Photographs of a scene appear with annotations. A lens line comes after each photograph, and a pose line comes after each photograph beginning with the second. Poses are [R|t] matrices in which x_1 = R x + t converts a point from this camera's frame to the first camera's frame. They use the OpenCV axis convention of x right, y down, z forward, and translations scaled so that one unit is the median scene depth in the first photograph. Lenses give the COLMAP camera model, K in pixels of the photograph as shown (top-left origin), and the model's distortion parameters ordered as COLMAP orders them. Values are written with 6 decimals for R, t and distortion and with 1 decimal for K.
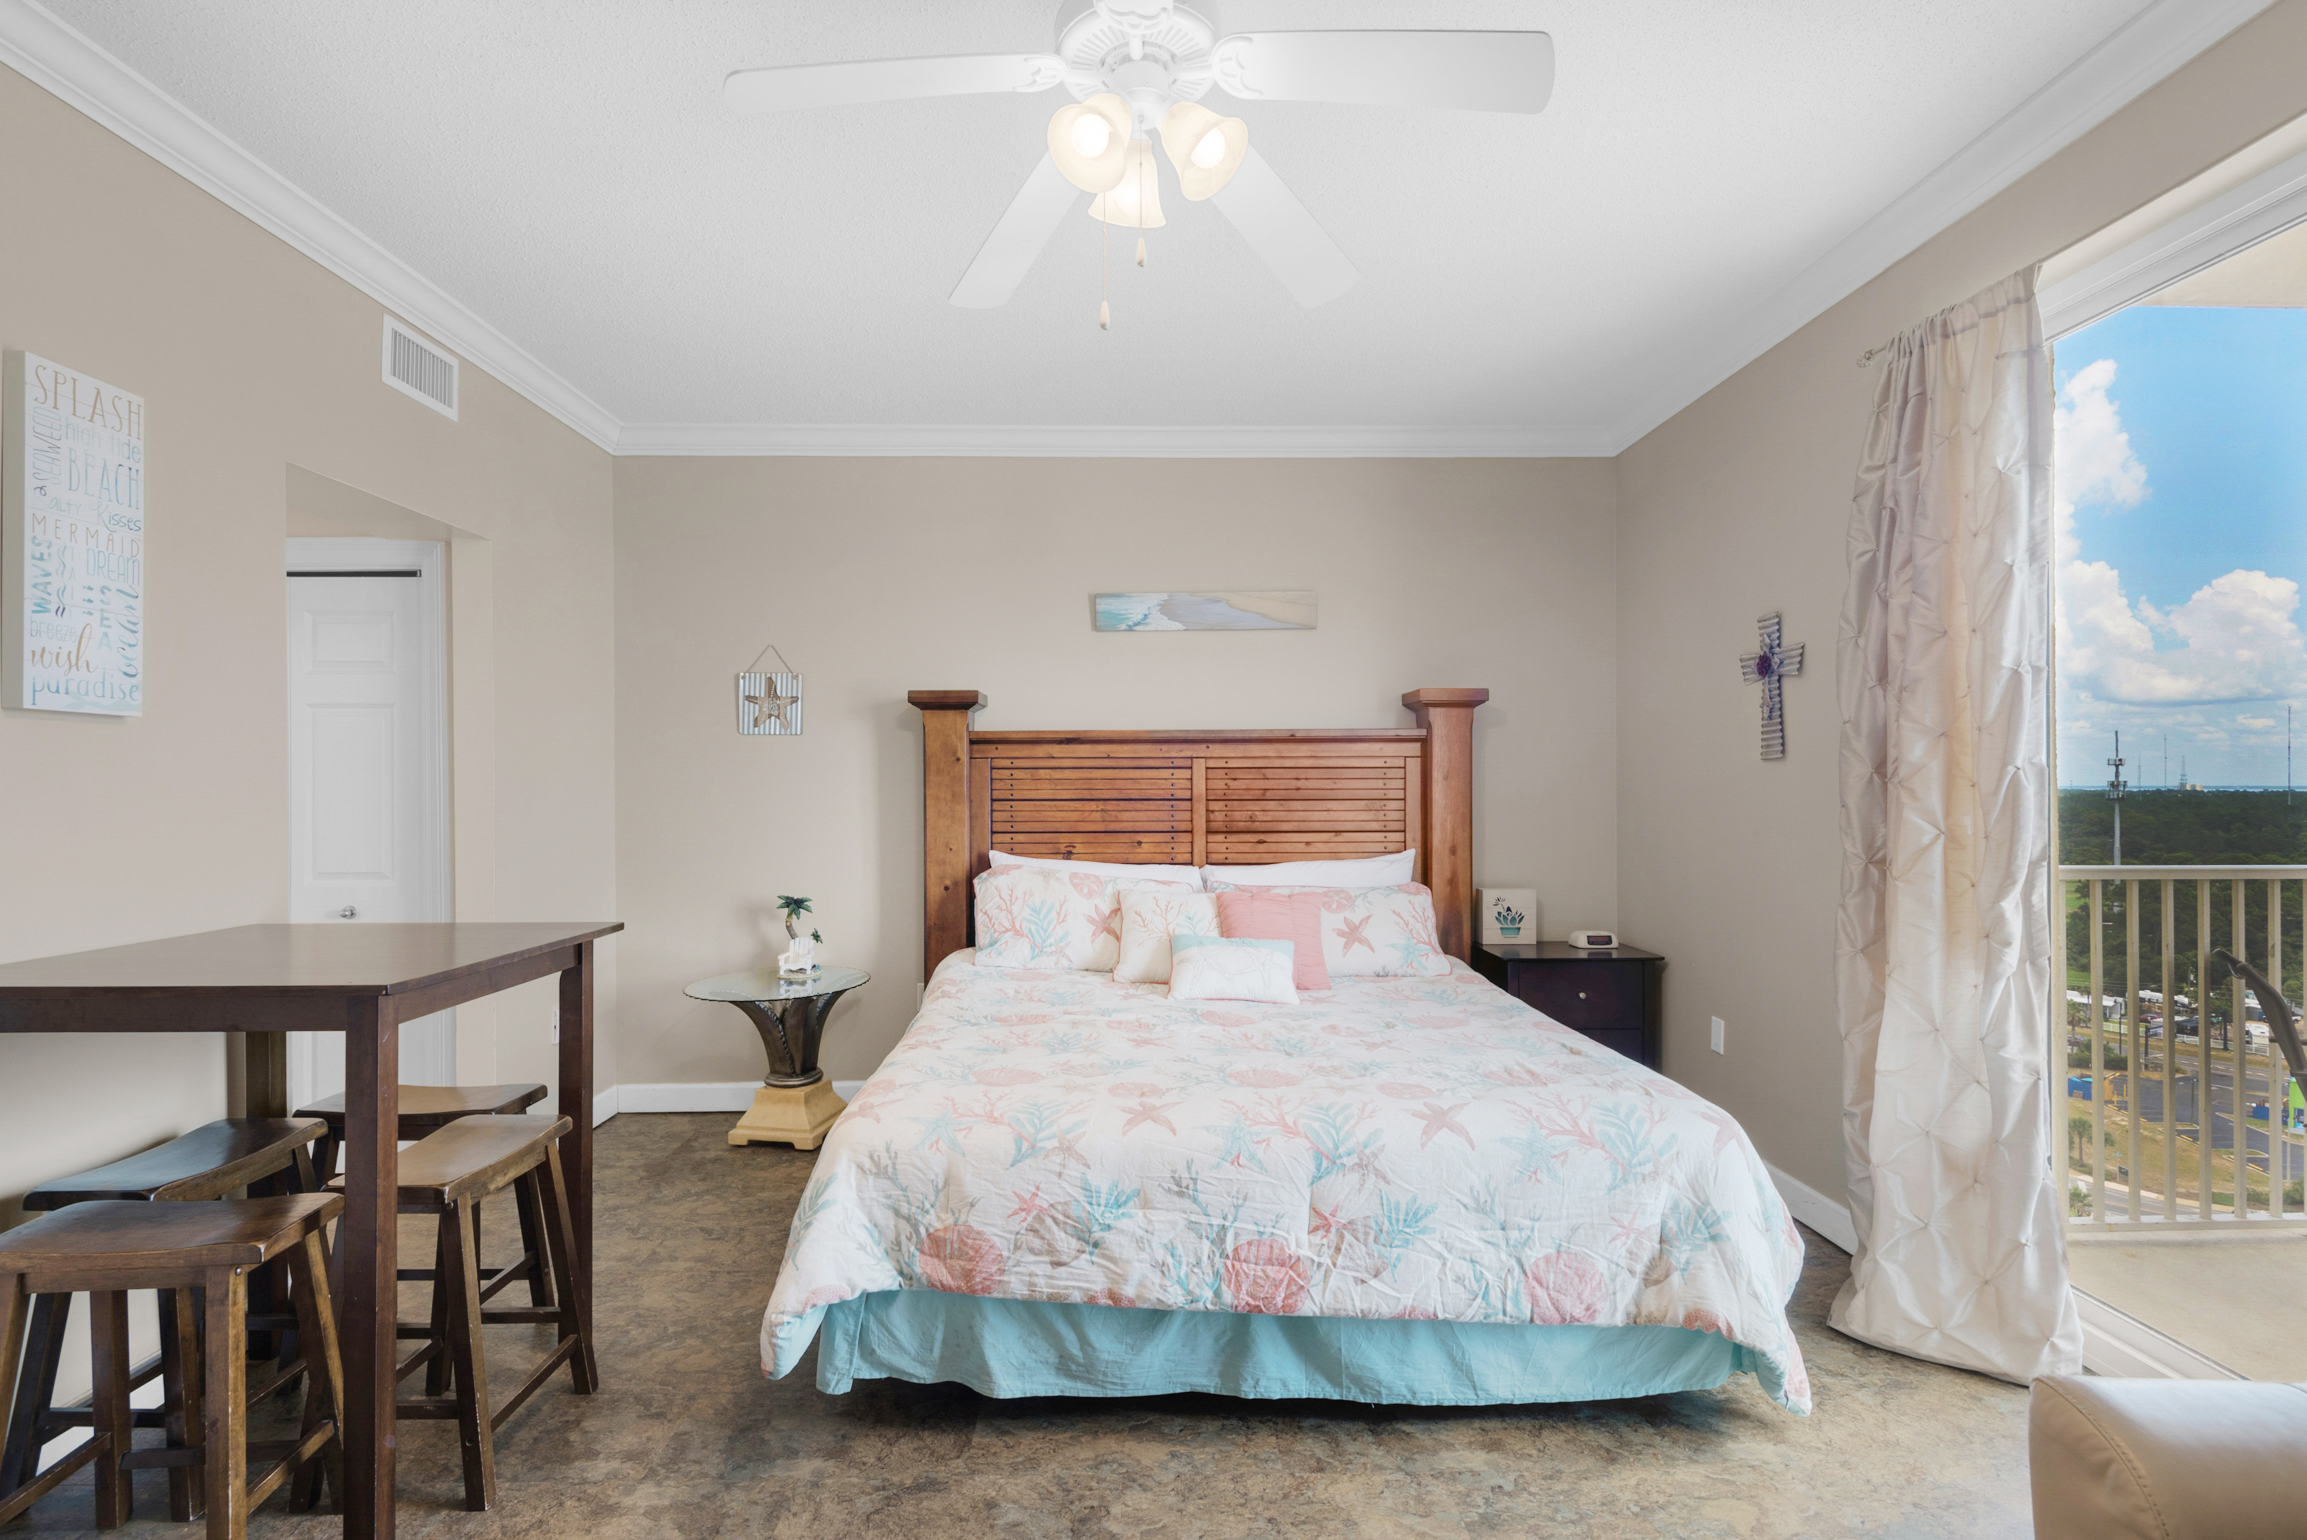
lens RADIAL K [[1116.2, 0, 1156.1], [0, 1116.2, 784.1], [0, 0, 1]] dist [0.029905, -0.010149]
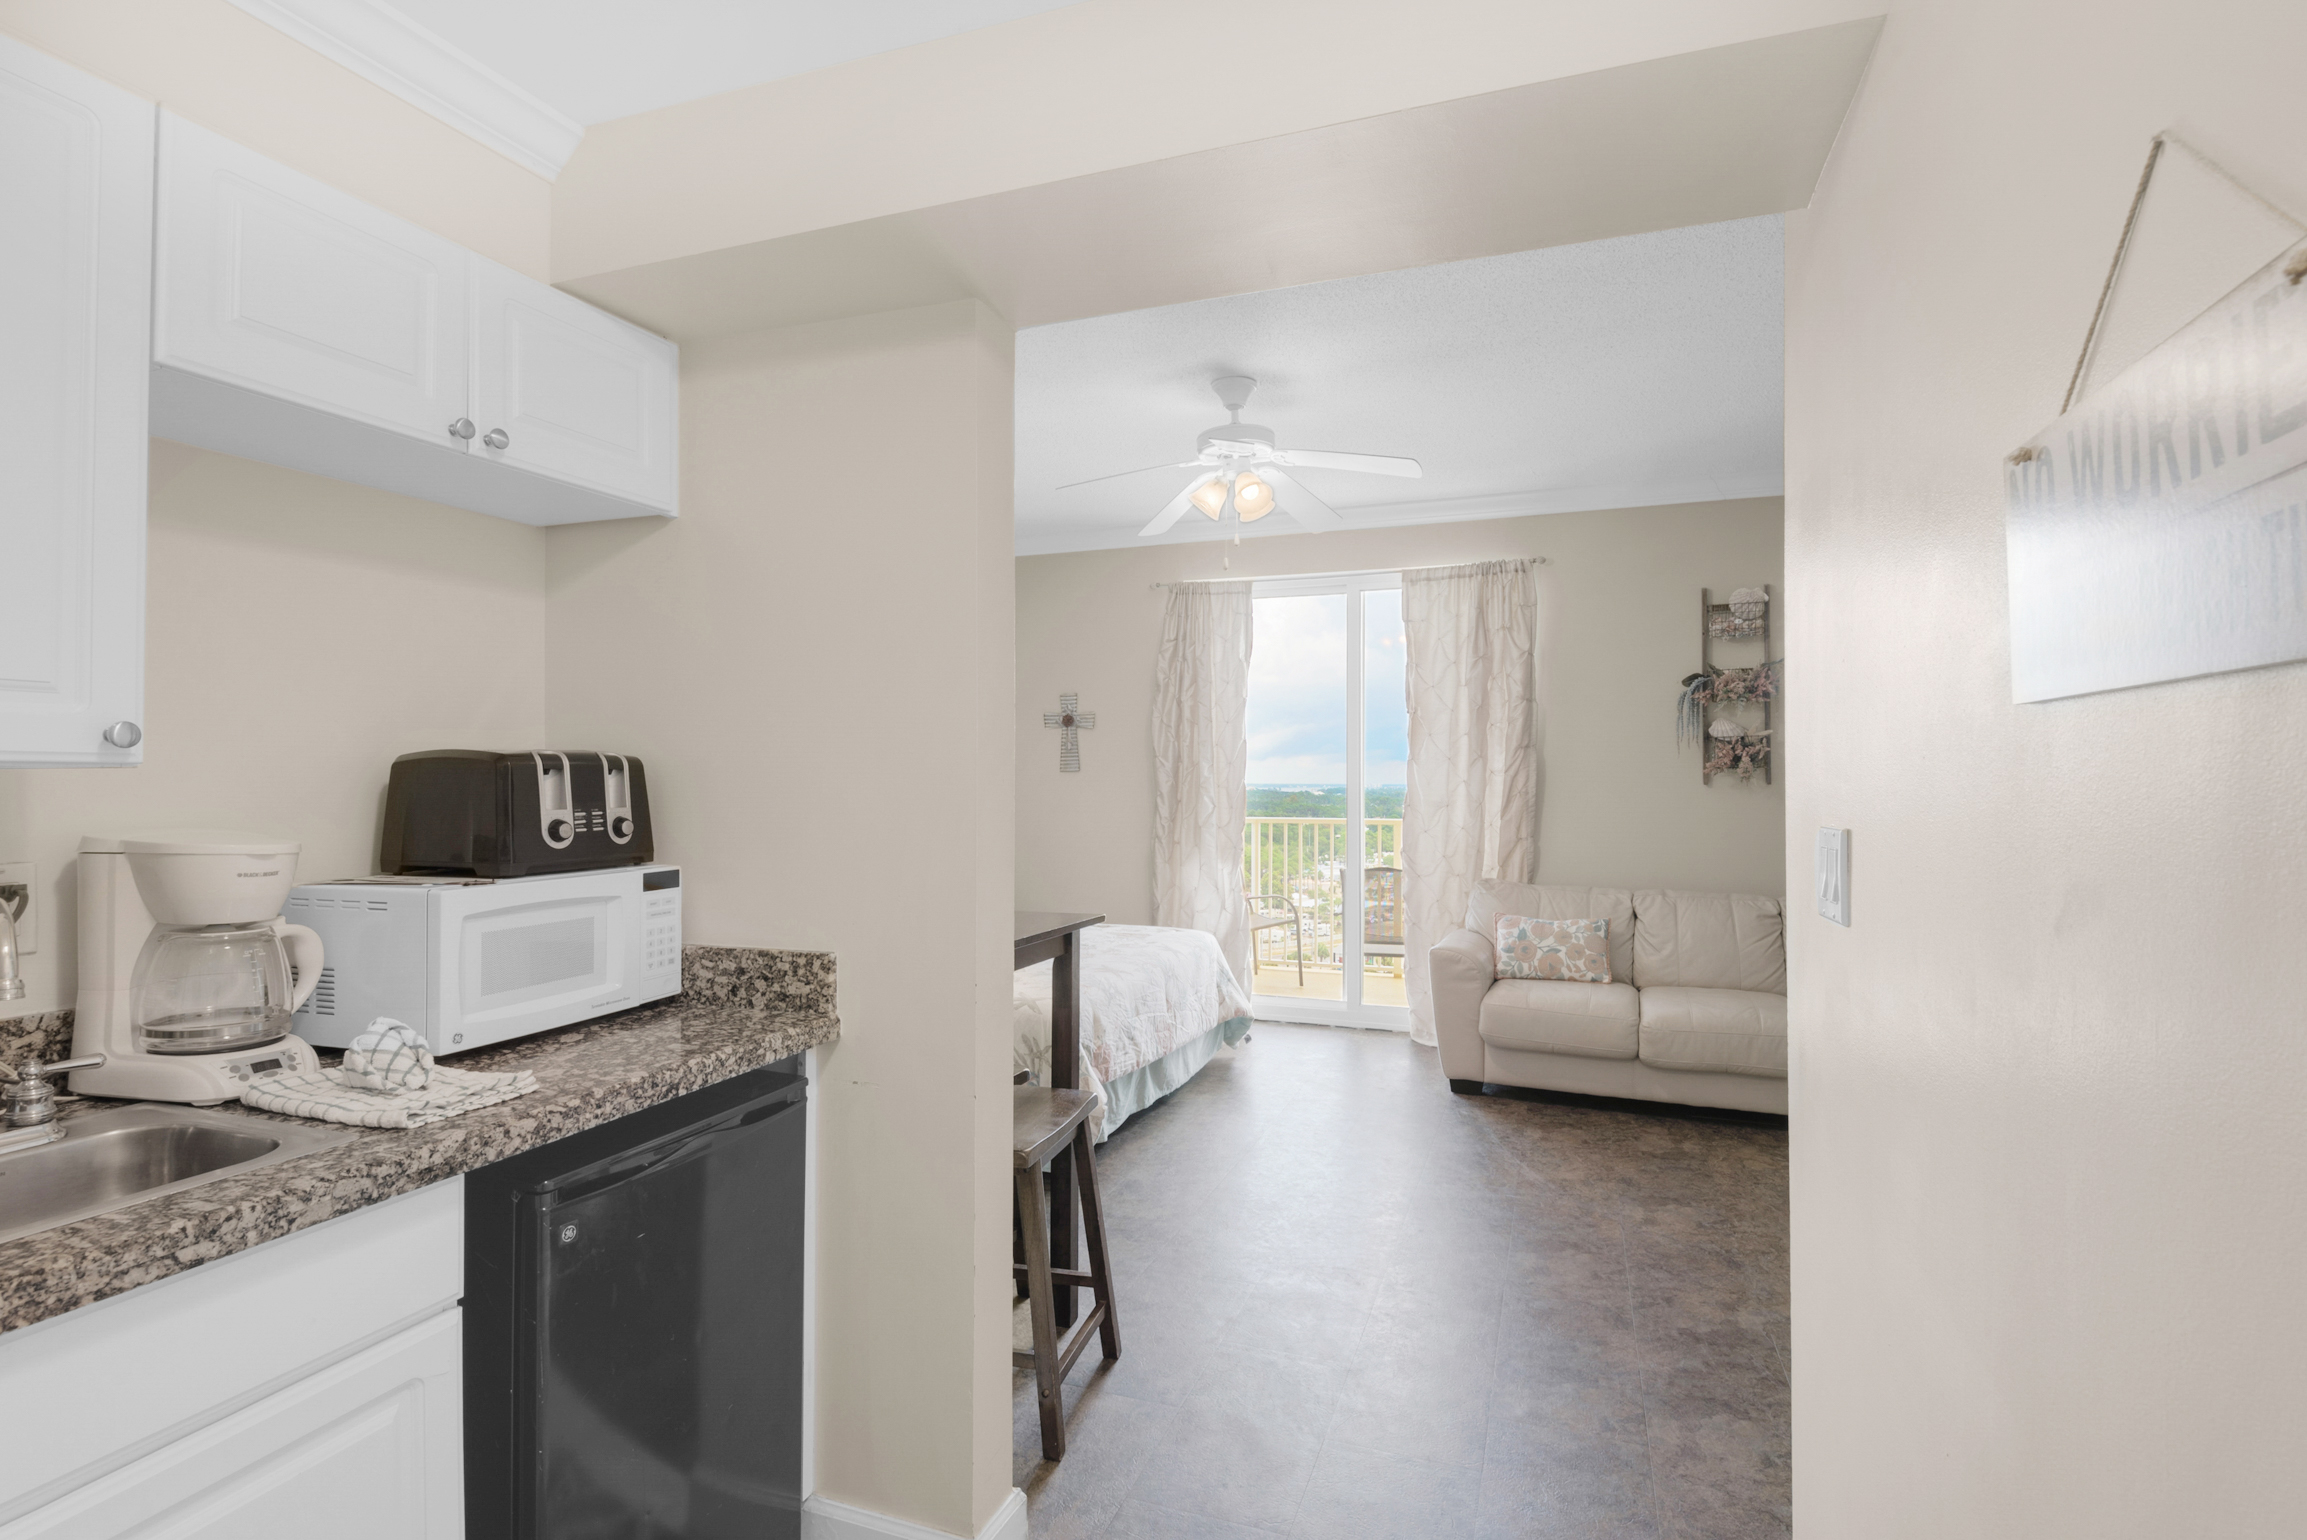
lens RADIAL K [[1116.2, 0, 1151.8], [0, 1116.2, 771.8], [0, 0, 1]] dist [0.029905, -0.010149]
pose [[0.367017, 0.011860, 0.930139, -1.620445], [-0.002995, 0.999929, -0.011568, -0.002029], [-0.930210, 0.001460, 0.367026, 0.287123]]
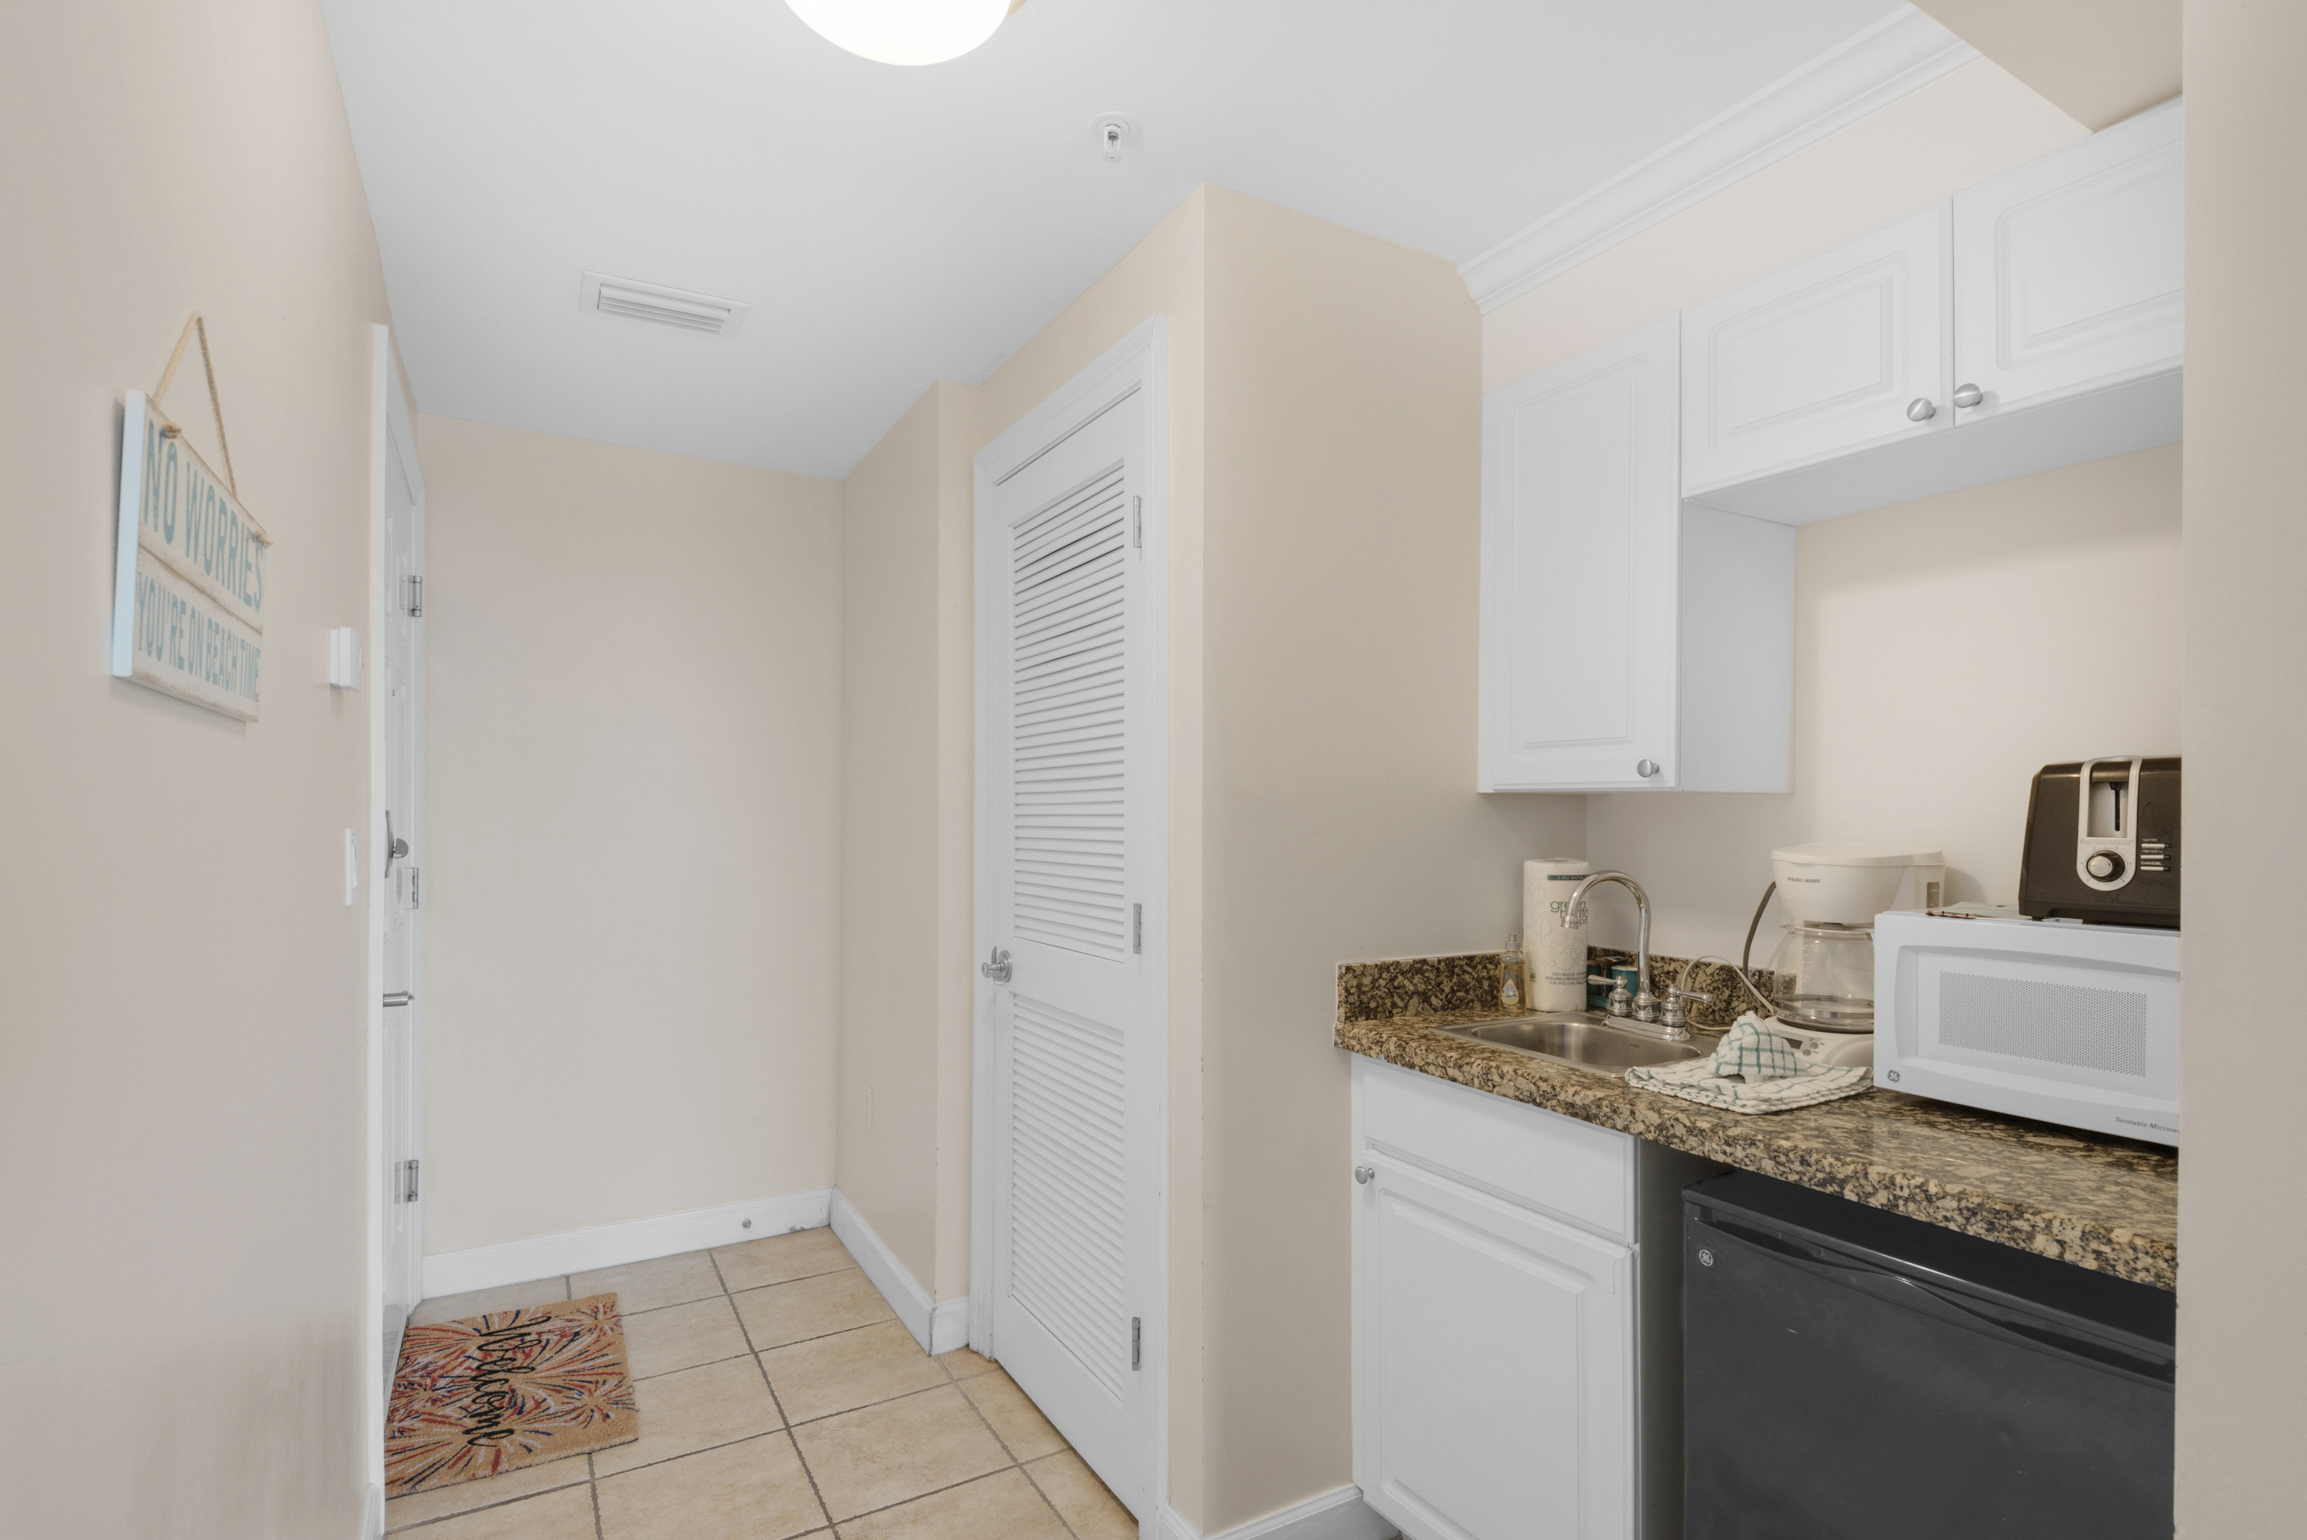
lens RADIAL K [[1116.2, 0, 1124.7], [0, 1116.2, 802.9], [0, 0, 1]] dist [0.029905, -0.010149]
pose [[0.471816, 0.001869, -0.881695, -0.700964], [-0.006195, 0.999980, -0.001196, 0.003416], [0.881675, 0.006026, 0.471819, 0.244900]]
